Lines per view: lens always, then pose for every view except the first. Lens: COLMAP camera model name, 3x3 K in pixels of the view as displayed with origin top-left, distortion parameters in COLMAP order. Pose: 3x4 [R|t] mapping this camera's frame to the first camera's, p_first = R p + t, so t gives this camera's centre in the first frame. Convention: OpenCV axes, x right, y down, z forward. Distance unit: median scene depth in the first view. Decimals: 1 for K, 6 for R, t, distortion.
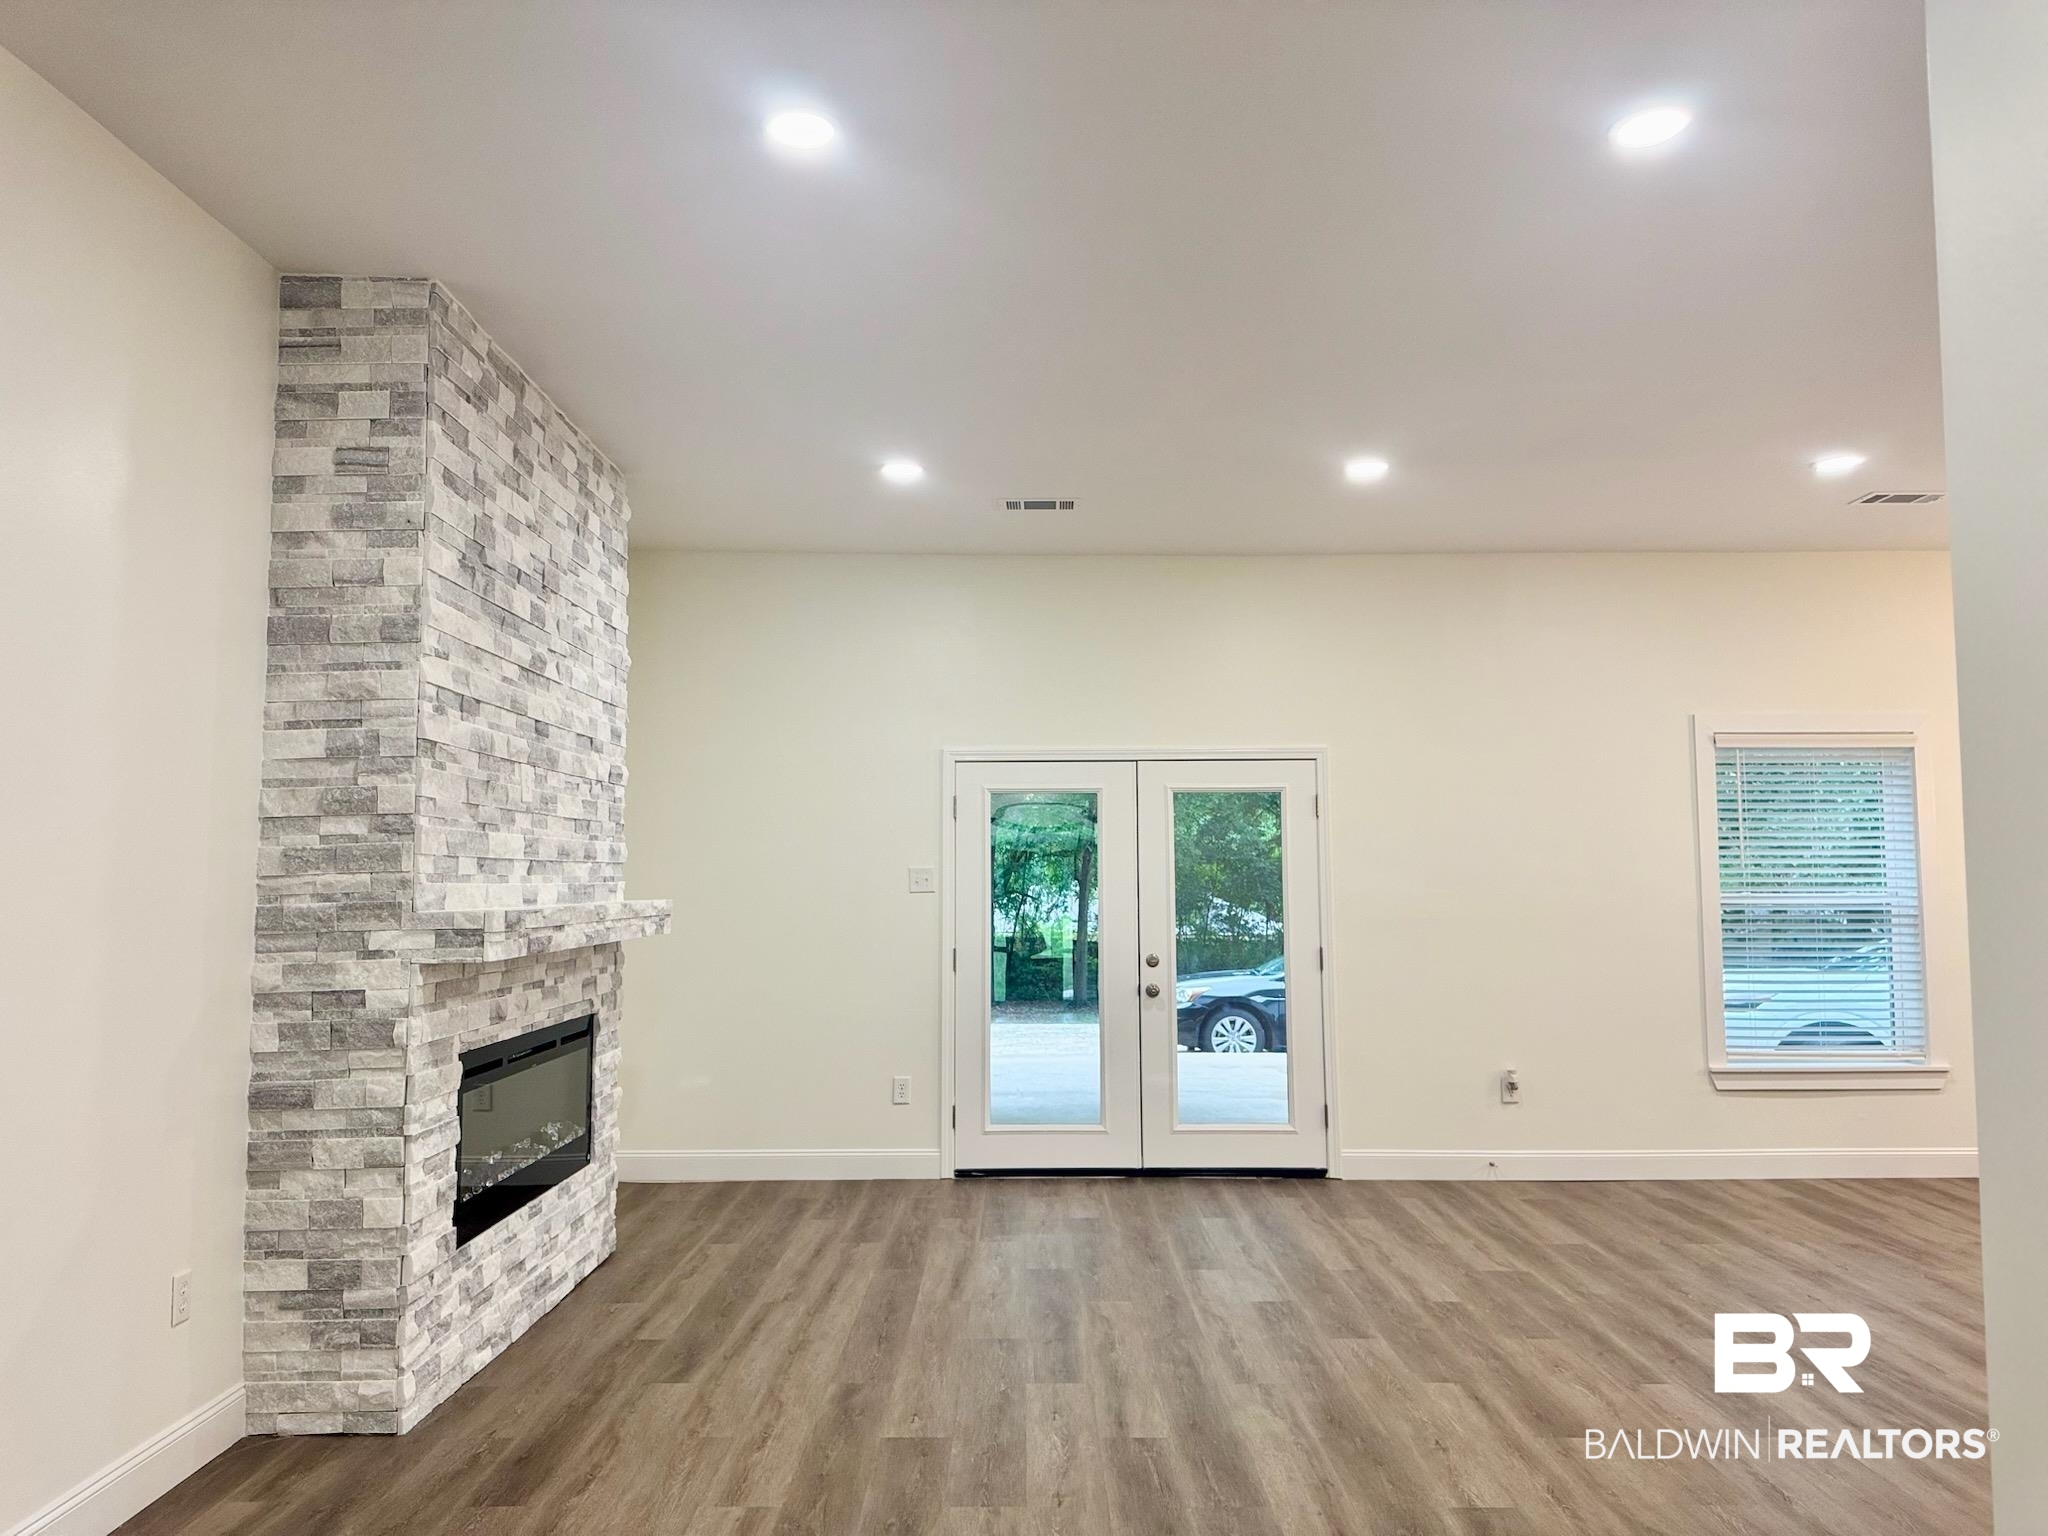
lens RADIAL K [[1452.0, 0, 1035.2], [0, 1452.0, 763.0], [0, 0, 1]] dist [0.025903, -0.017355]
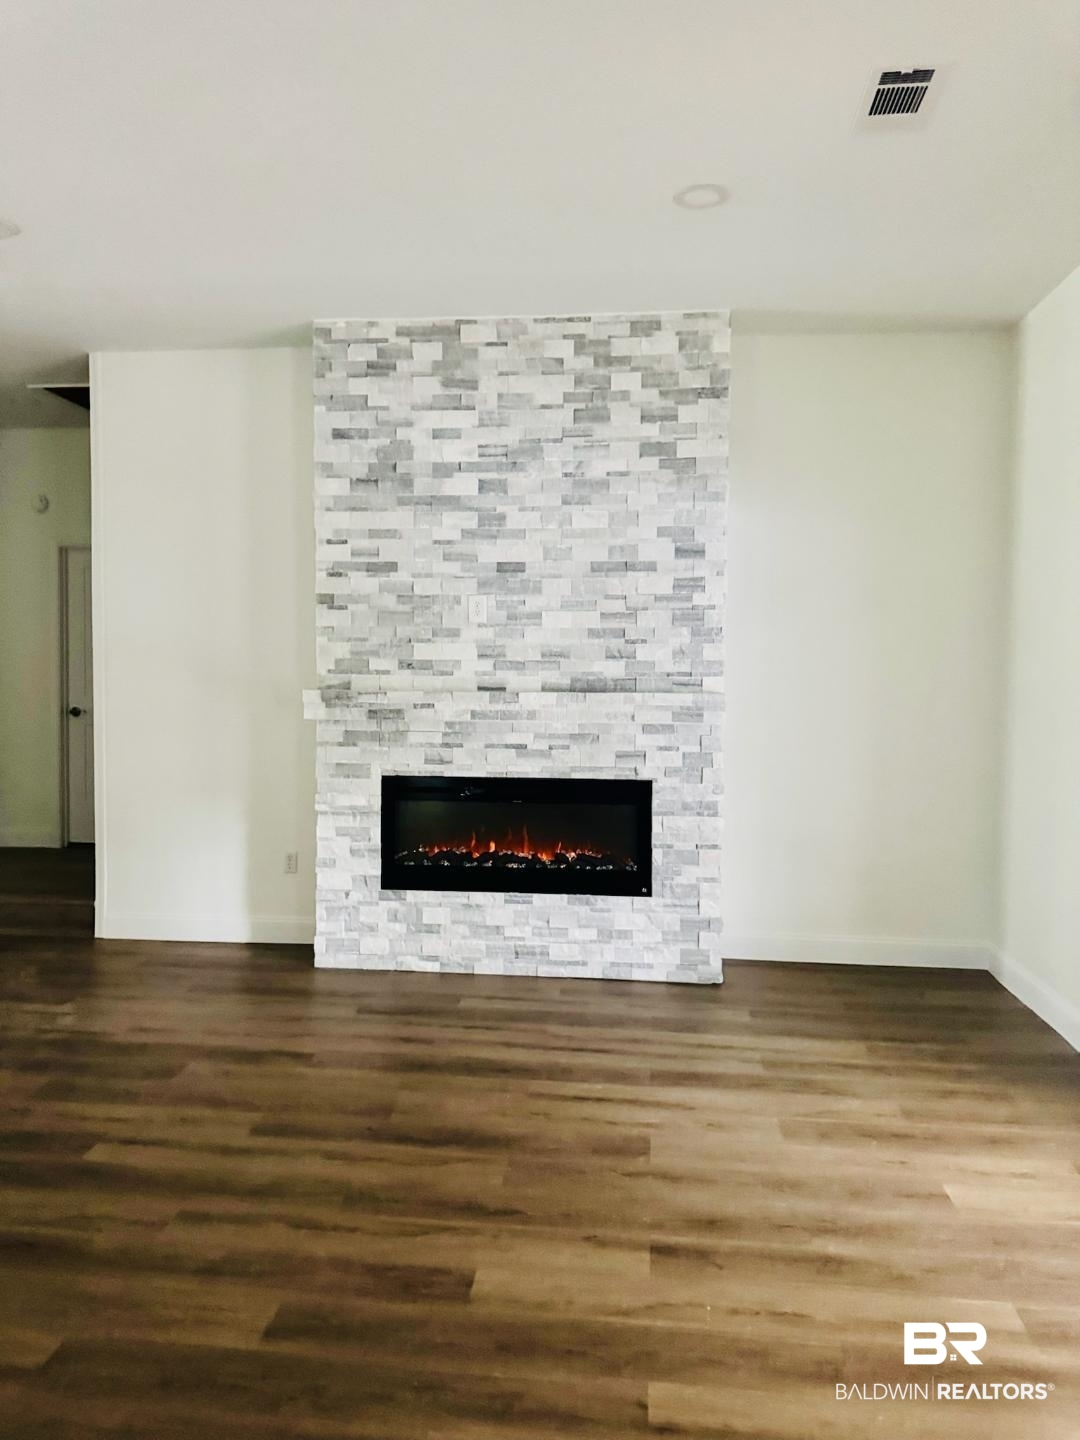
lens RADIAL K [[1021.0, 0, 549.1], [0, 1021.0, 720.4], [0, 0, 1]] dist [0.025903, -0.017355]
pose [[-0.095287, 0.059819, -0.993651, 0.688515], [0.067523, 0.996282, 0.053502, 0.077372], [0.993157, -0.061996, -0.098972, 1.194374]]
